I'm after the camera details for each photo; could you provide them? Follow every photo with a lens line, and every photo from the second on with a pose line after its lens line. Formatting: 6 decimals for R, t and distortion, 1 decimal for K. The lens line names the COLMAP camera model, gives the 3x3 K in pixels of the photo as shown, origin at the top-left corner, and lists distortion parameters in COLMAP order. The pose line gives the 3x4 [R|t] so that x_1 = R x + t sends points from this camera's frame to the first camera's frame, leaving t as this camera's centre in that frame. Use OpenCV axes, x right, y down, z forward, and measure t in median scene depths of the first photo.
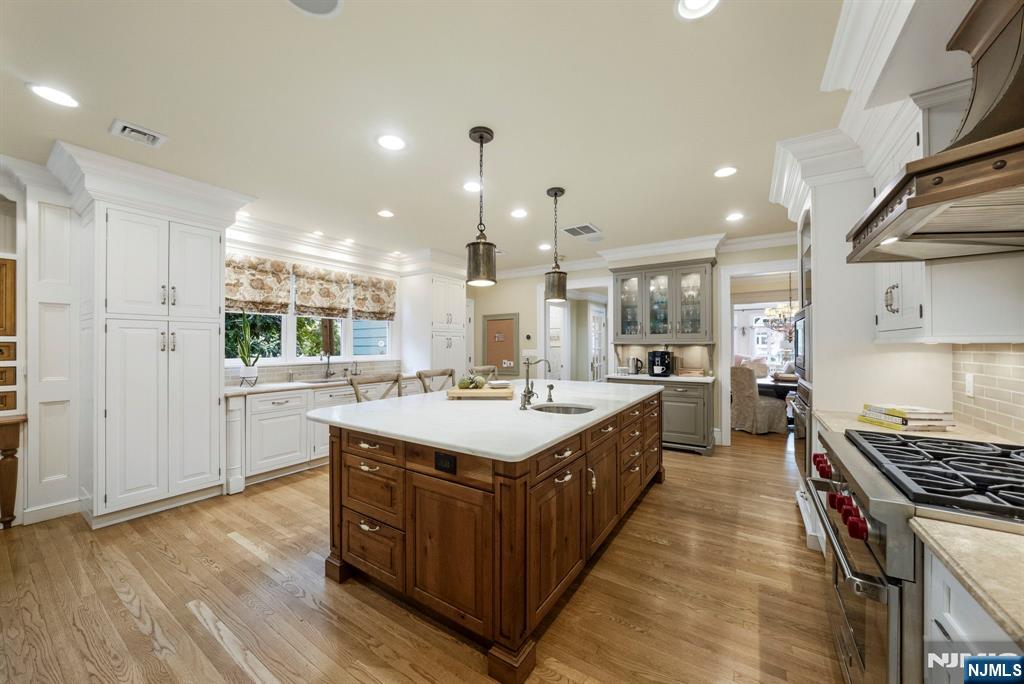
lens RADIAL K [[365.3, 0, 512.0], [0, 365.3, 342.0], [0, 0, 1]] dist [-0.000288, -0.000005]
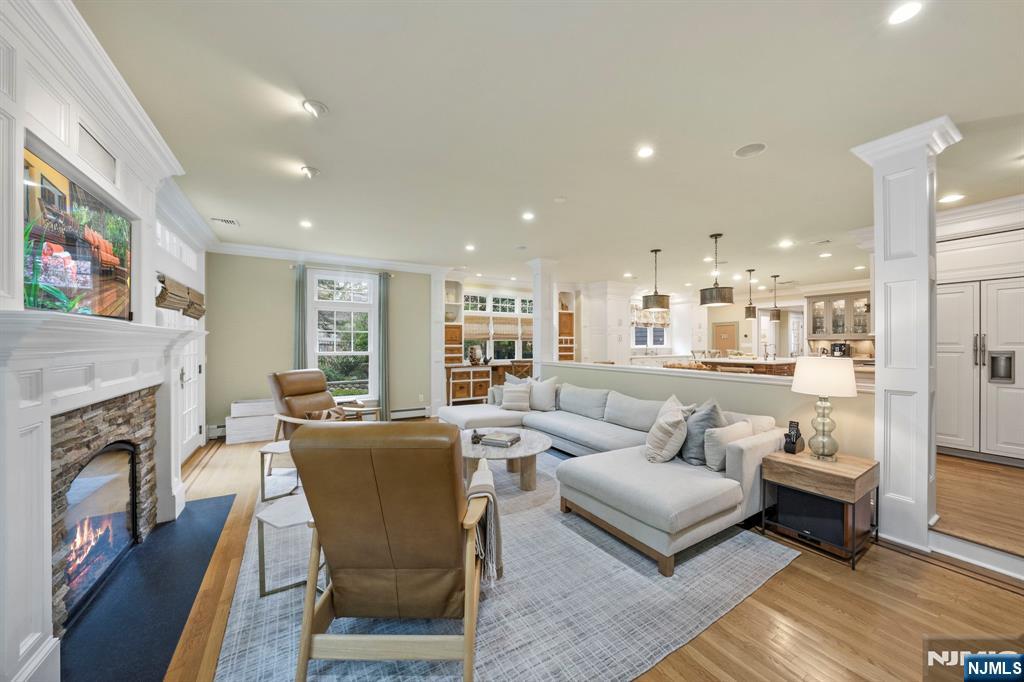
lens RADIAL K [[389.9, 0, 511.9], [0, 389.9, 347.5], [0, 0, 1]] dist [-0.000454, -0.000020]
pose [[0.919307, 0.005688, -0.393499, -0.287081], [0.001077, 0.999855, 0.016967, 0.011342], [0.393539, -0.016021, 0.919168, -1.281824]]
